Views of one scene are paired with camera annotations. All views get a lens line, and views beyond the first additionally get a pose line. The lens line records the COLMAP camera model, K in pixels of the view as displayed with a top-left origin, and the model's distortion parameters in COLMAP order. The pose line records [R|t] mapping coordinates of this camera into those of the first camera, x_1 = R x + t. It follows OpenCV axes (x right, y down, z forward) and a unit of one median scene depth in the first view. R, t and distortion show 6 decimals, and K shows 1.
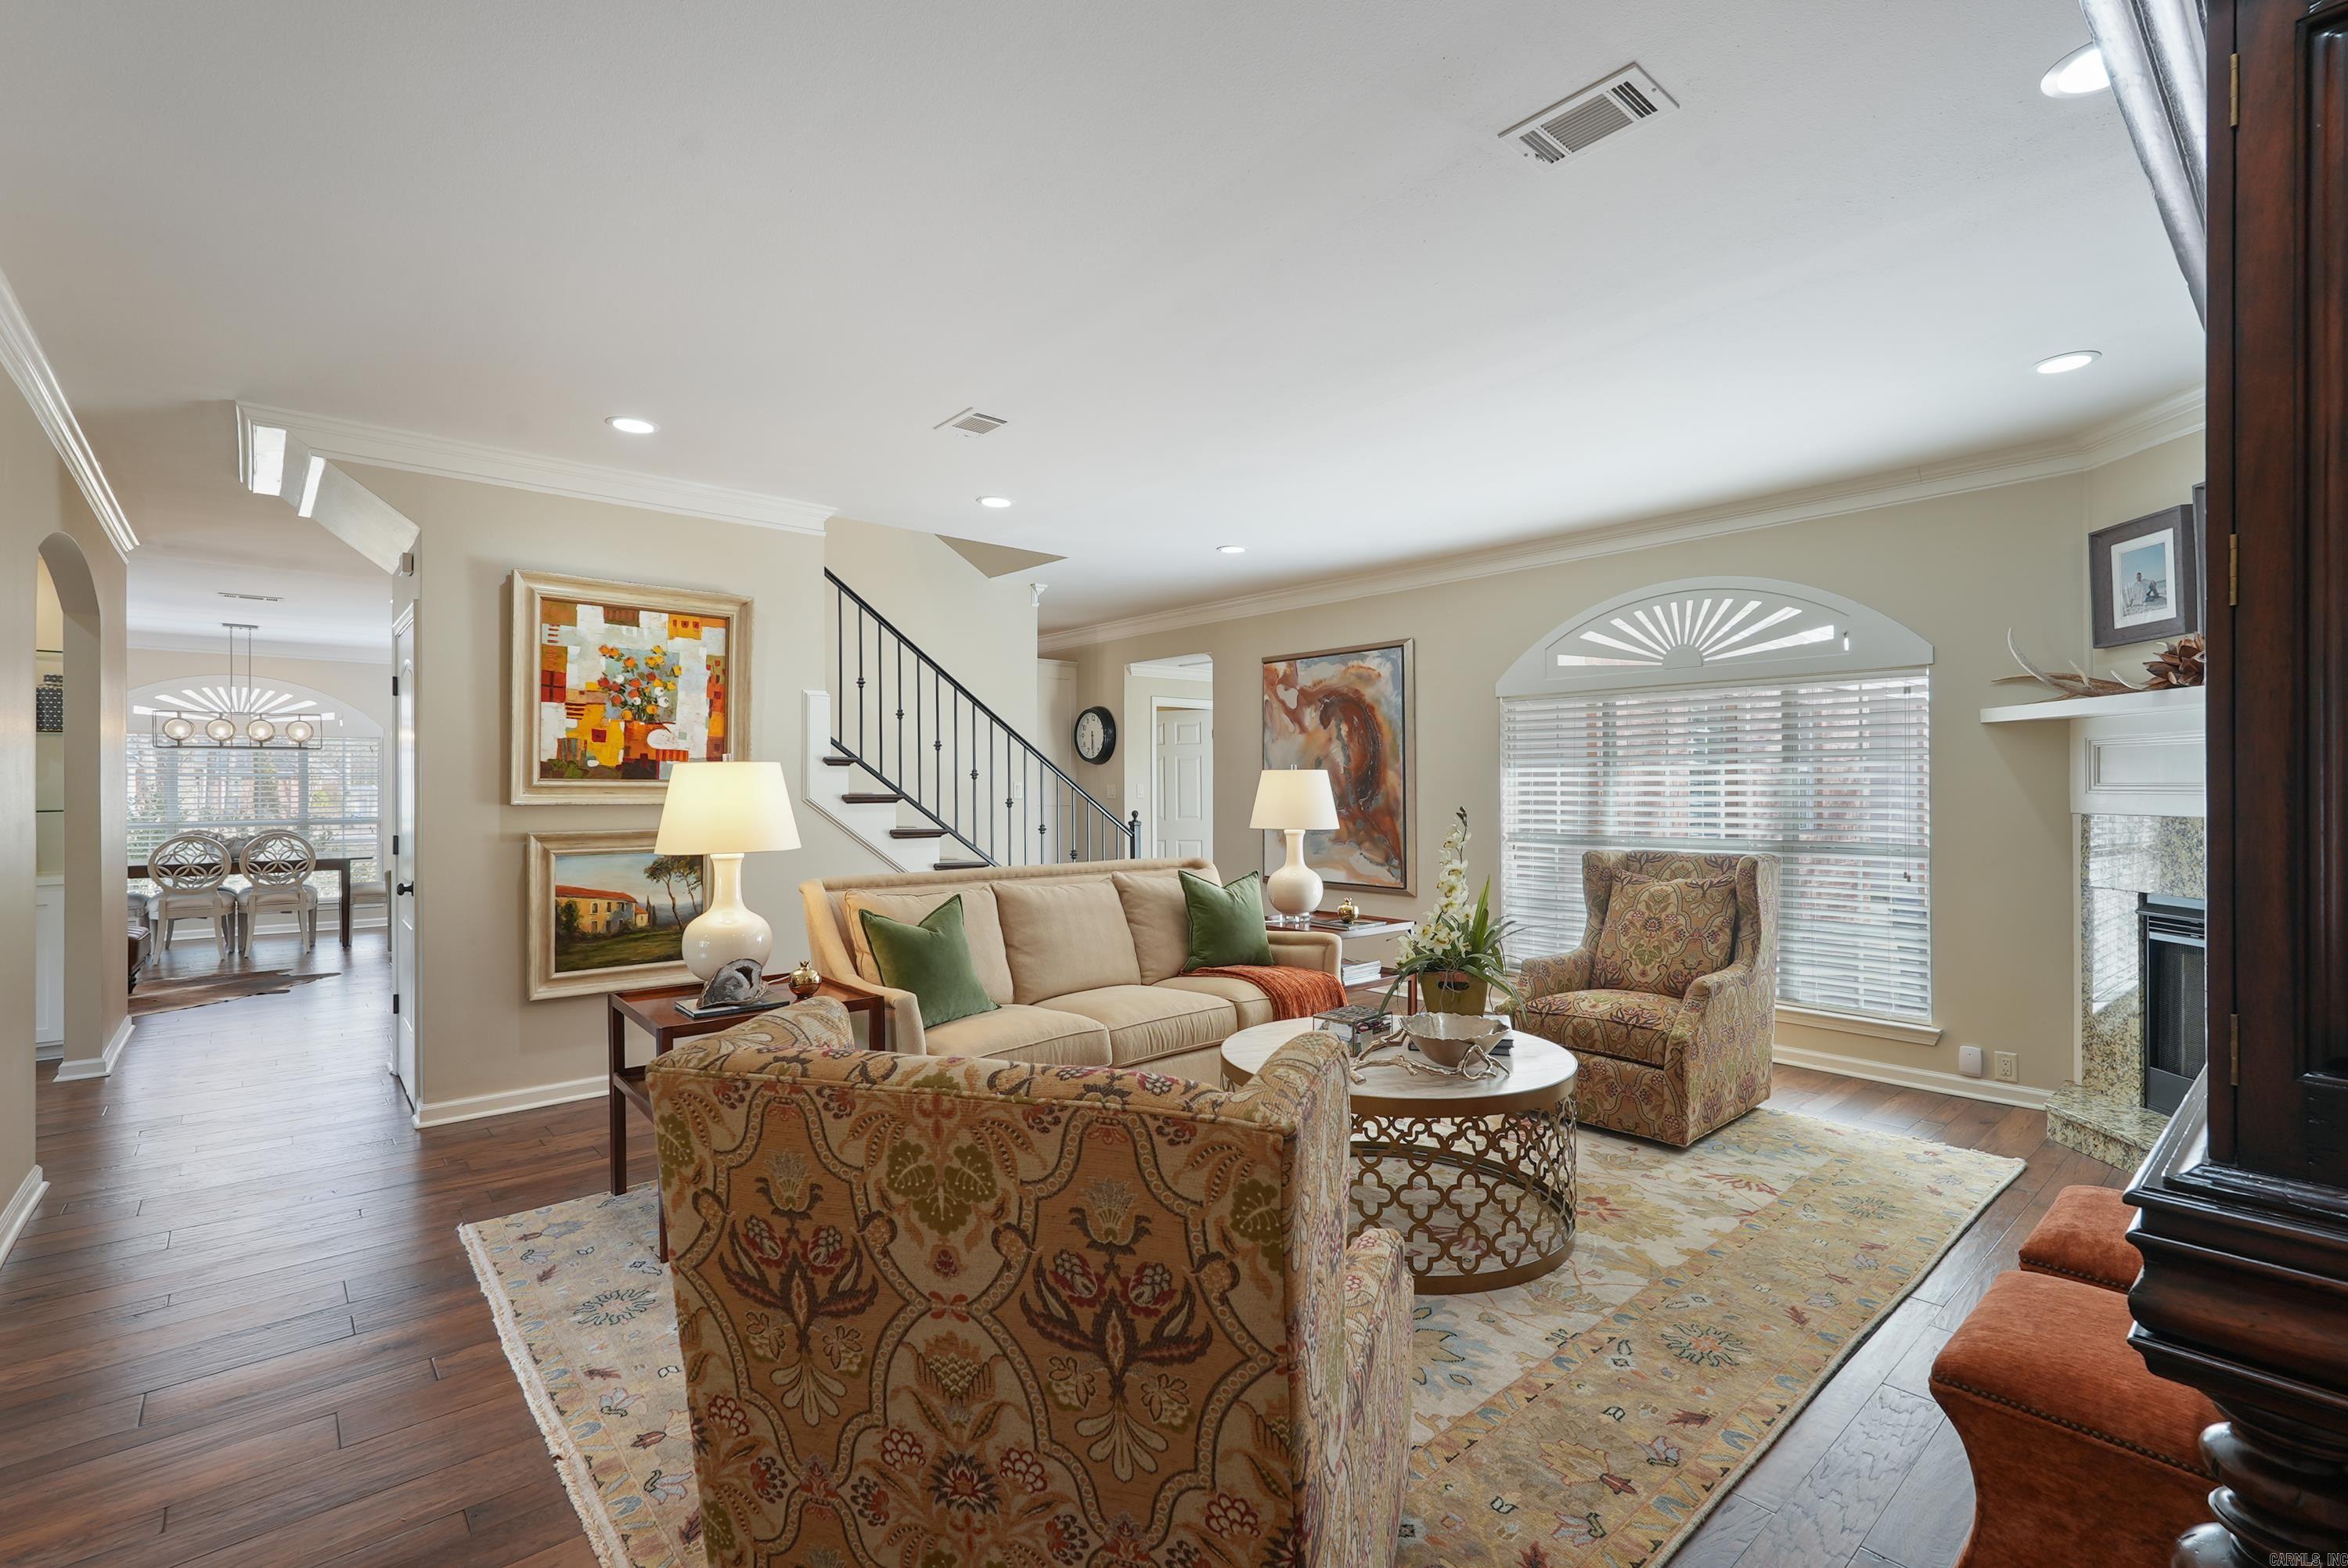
lens RADIAL K [[1049.8, 0, 1166.9], [0, 1049.8, 784.8], [0, 0, 1]] dist [-0.012738, 0.007520]
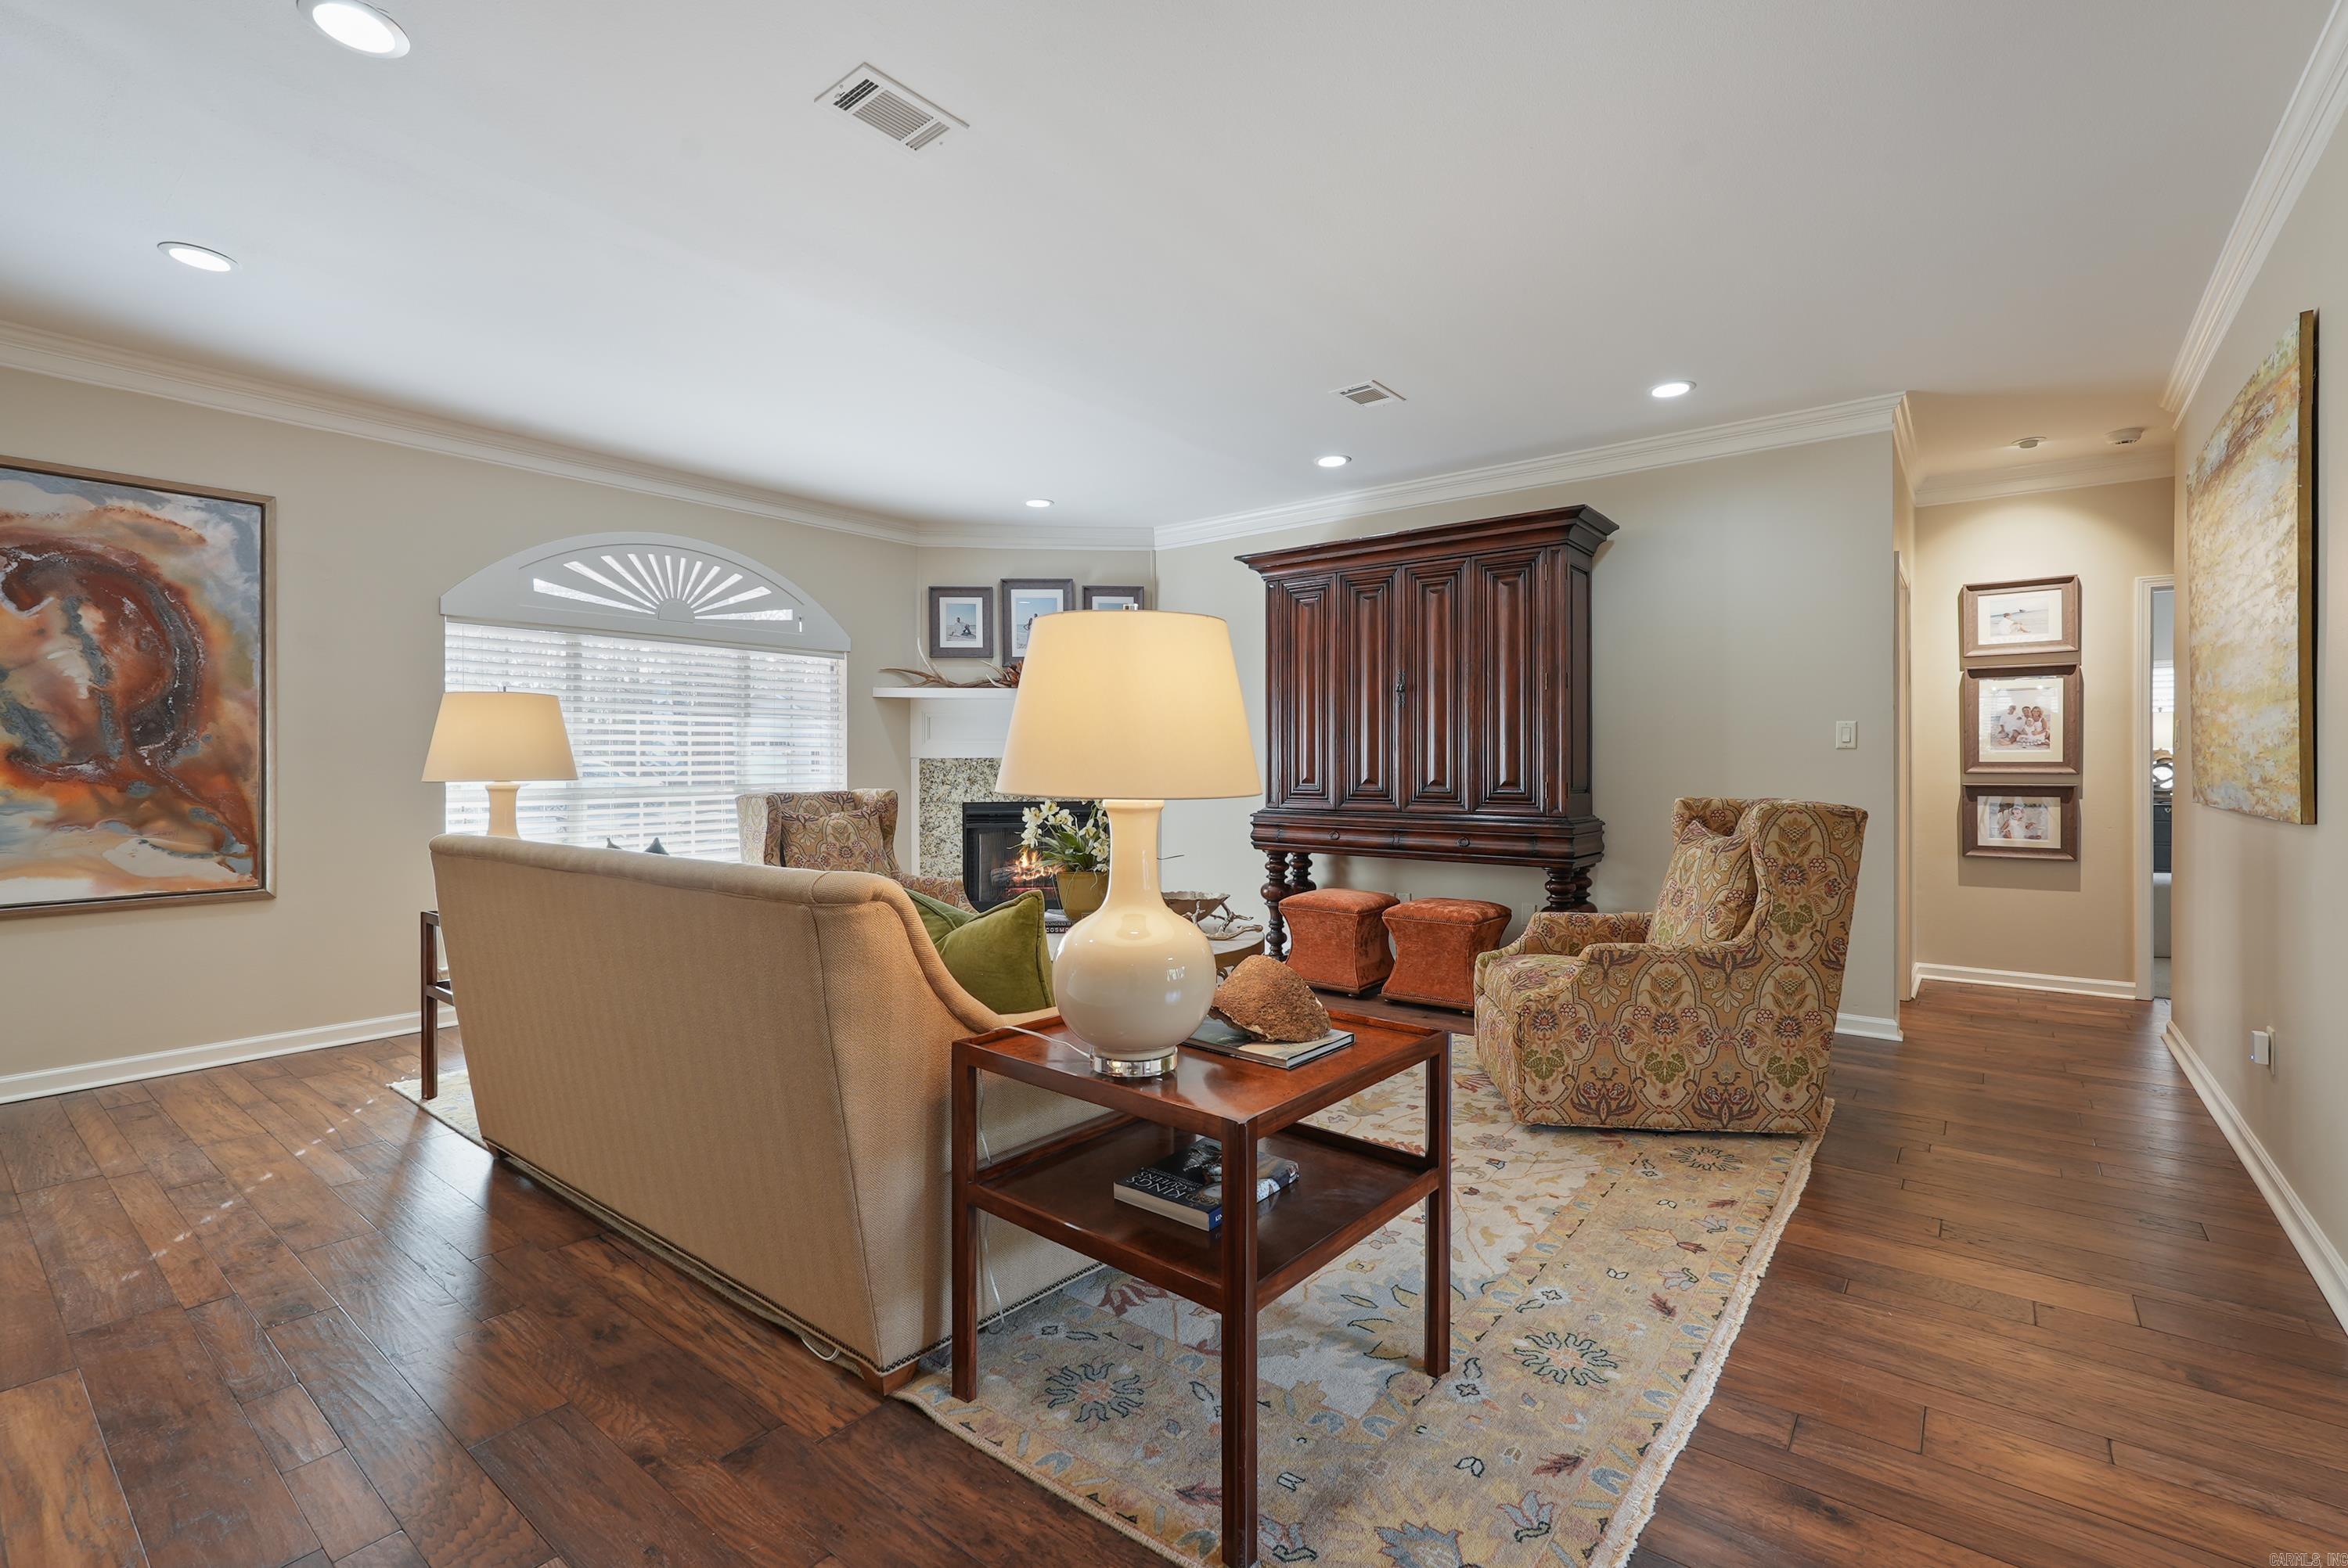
lens RADIAL K [[1049.8, 0, 1166.8], [0, 1049.8, 769.3], [0, 0, 1]] dist [-0.012738, 0.007520]
pose [[-0.185243, -0.001828, 0.982691, -0.601404], [0.001150, 0.999997, 0.002077, 0.032404], [-0.982692, 0.001515, -0.185240, 0.700258]]
